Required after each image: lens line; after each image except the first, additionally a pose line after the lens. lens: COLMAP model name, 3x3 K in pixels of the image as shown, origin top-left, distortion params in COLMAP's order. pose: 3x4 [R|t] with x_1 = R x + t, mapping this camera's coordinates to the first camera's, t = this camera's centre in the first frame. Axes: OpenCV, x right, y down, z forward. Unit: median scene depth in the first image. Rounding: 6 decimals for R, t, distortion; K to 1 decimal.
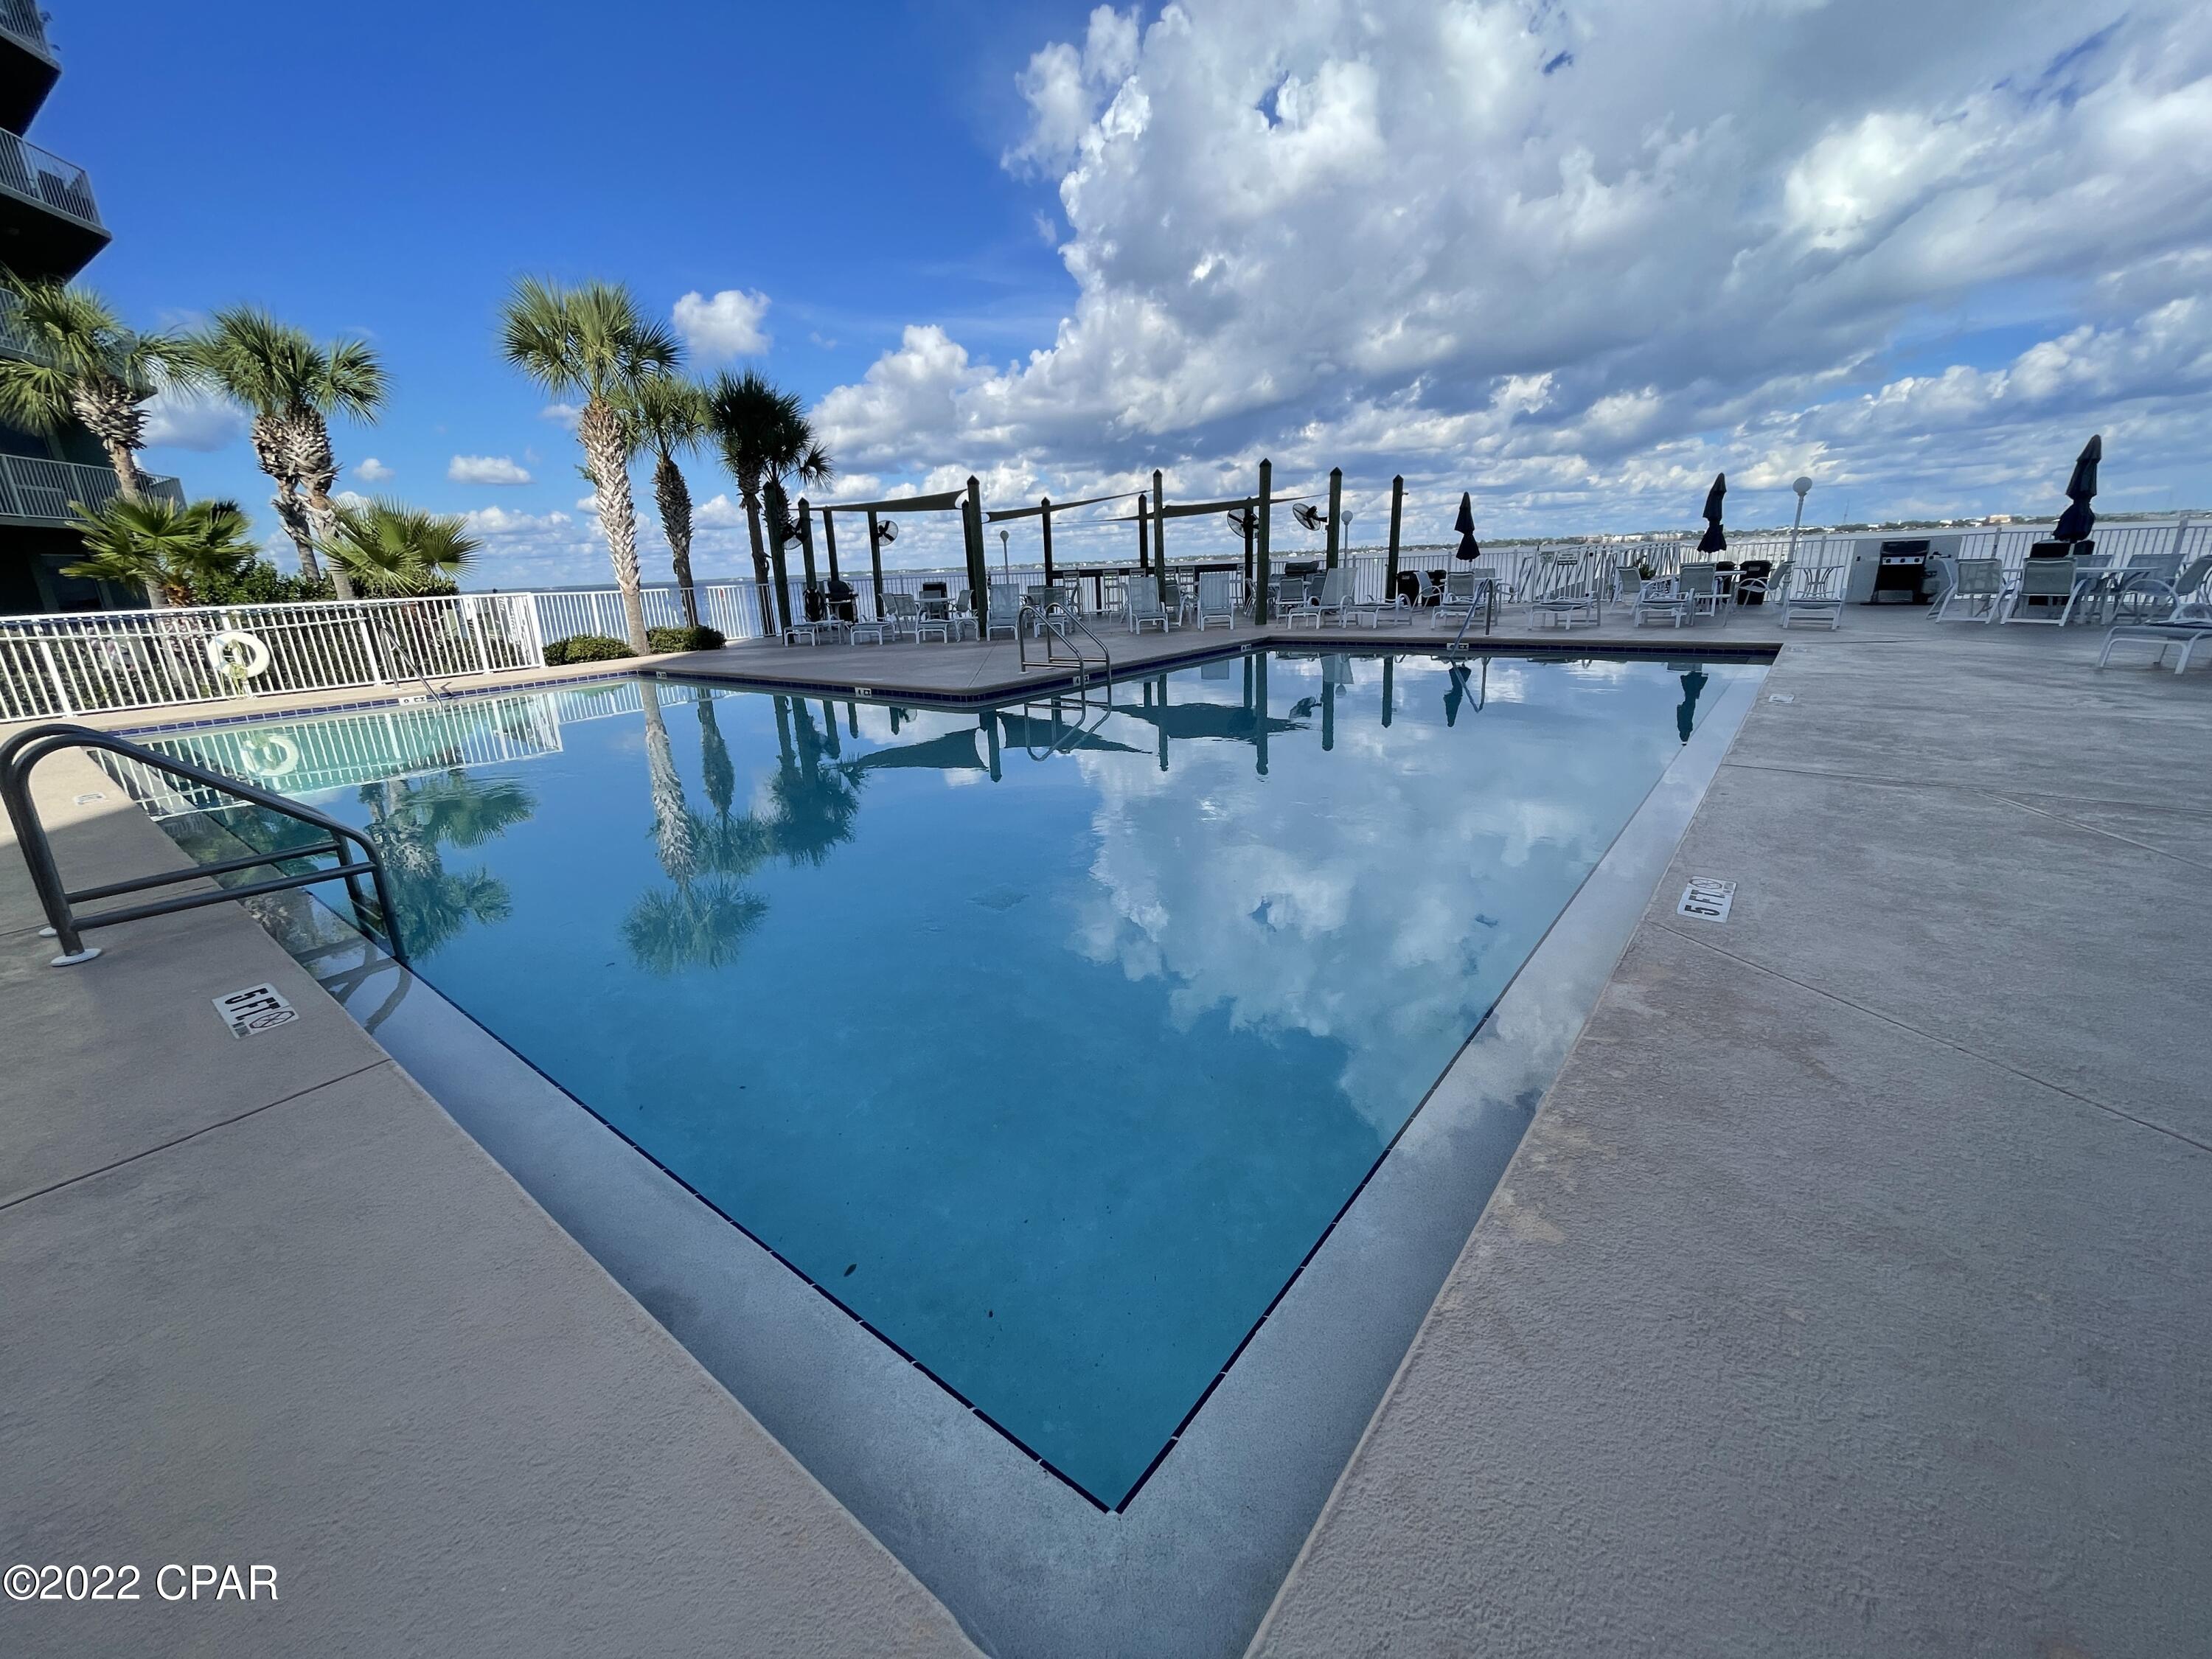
lens RADIAL K [[904.2, 0, 1082.4], [0, 904.2, 838.5], [0, 0, 1]] dist [-0.007886, 0.003005]
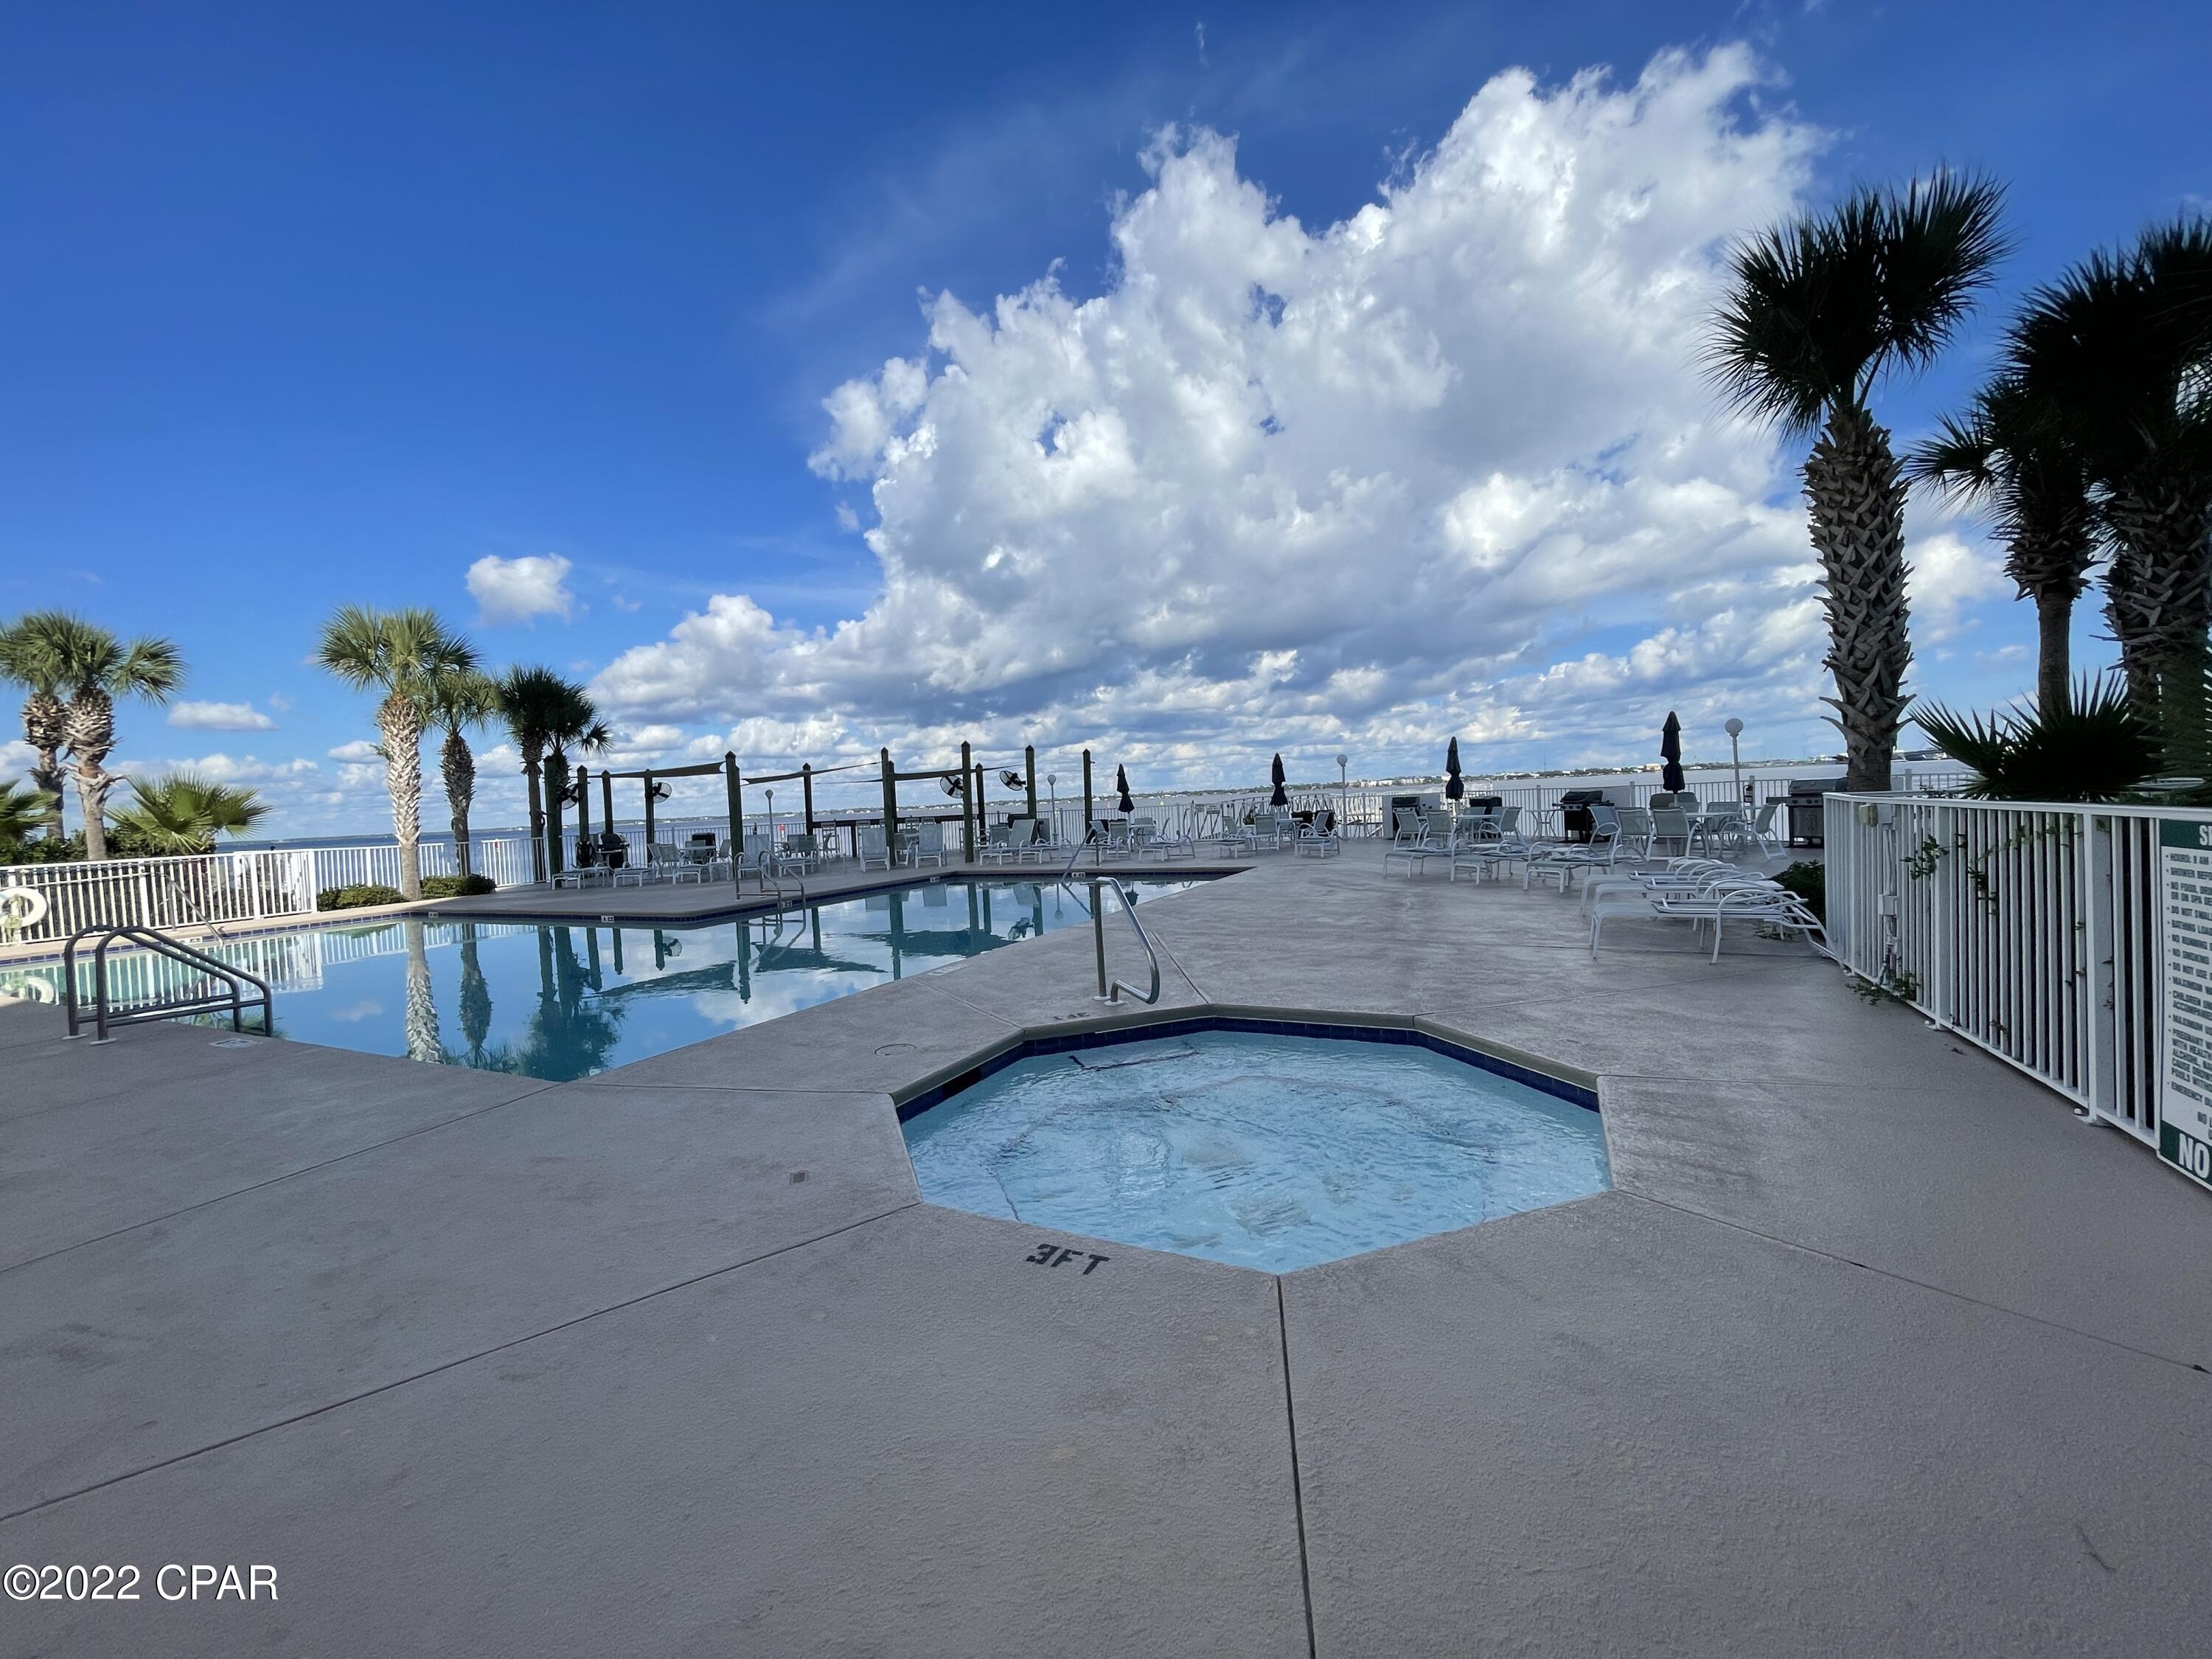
lens RADIAL K [[922.5, 0, 1090.9], [0, 922.5, 836.1], [0, 0, 1]] dist [0.000251, 0.000001]
pose [[0.977928, -0.016676, 0.208277, 0.072124], [0.070872, 0.964191, -0.255564, 0.052594], [-0.196557, 0.264684, 0.944091, -0.197448]]
